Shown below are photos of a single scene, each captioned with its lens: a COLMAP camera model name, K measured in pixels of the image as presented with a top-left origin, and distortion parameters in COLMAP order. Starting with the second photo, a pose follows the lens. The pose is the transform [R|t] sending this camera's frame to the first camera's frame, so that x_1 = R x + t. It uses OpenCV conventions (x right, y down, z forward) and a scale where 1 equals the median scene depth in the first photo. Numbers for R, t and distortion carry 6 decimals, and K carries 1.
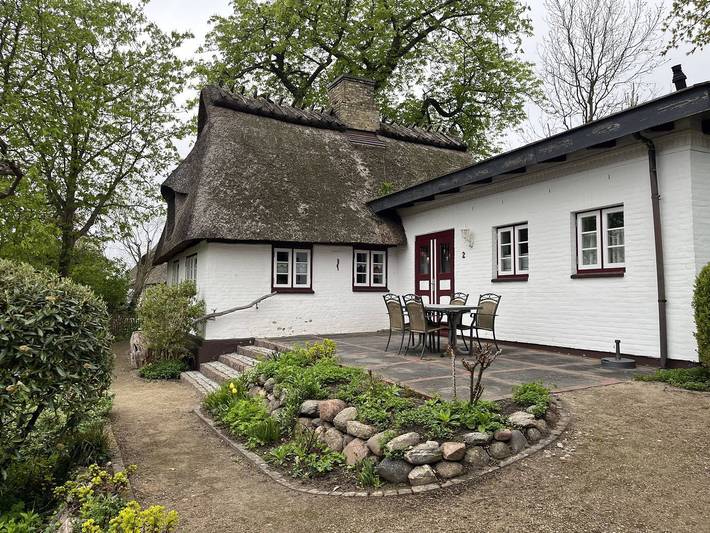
lens RADIAL K [[527.5, 0, 355.0], [0, 527.5, 266.5], [0, 0, 1]] dist [0.101286, -0.119761]
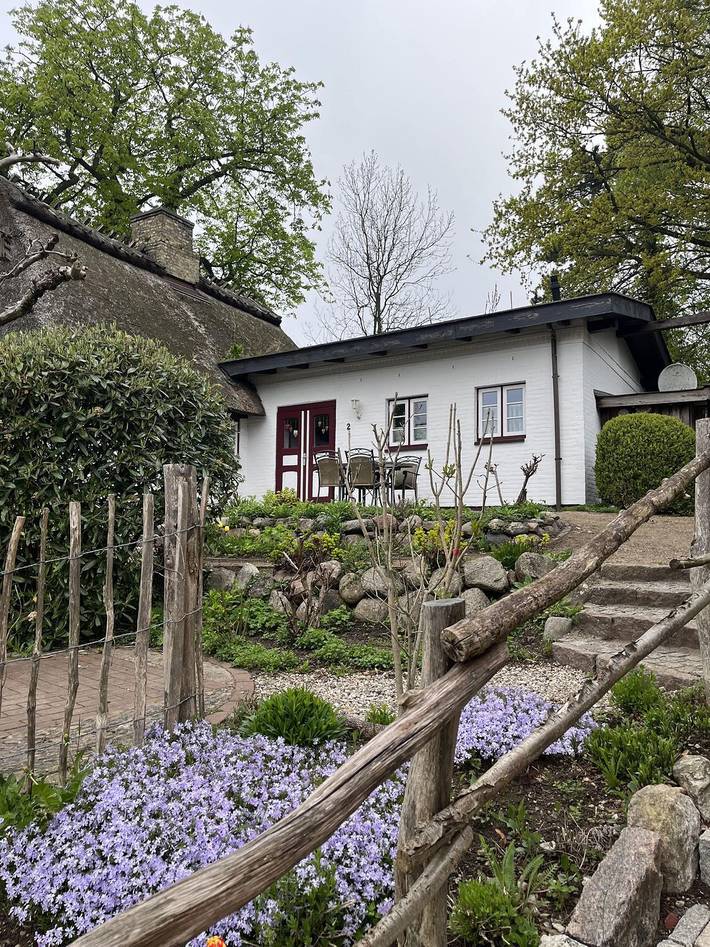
lens RADIAL K [[703.6, 0, 355.0], [0, 703.6, 473.5], [0, 0, 1]] dist [0.101286, -0.119761]
pose [[0.863188, 0.048652, 0.502533, -0.396210], [-0.033858, 0.998684, -0.038529, 0.104478], [-0.503746, 0.016243, 0.863699, -0.113924]]
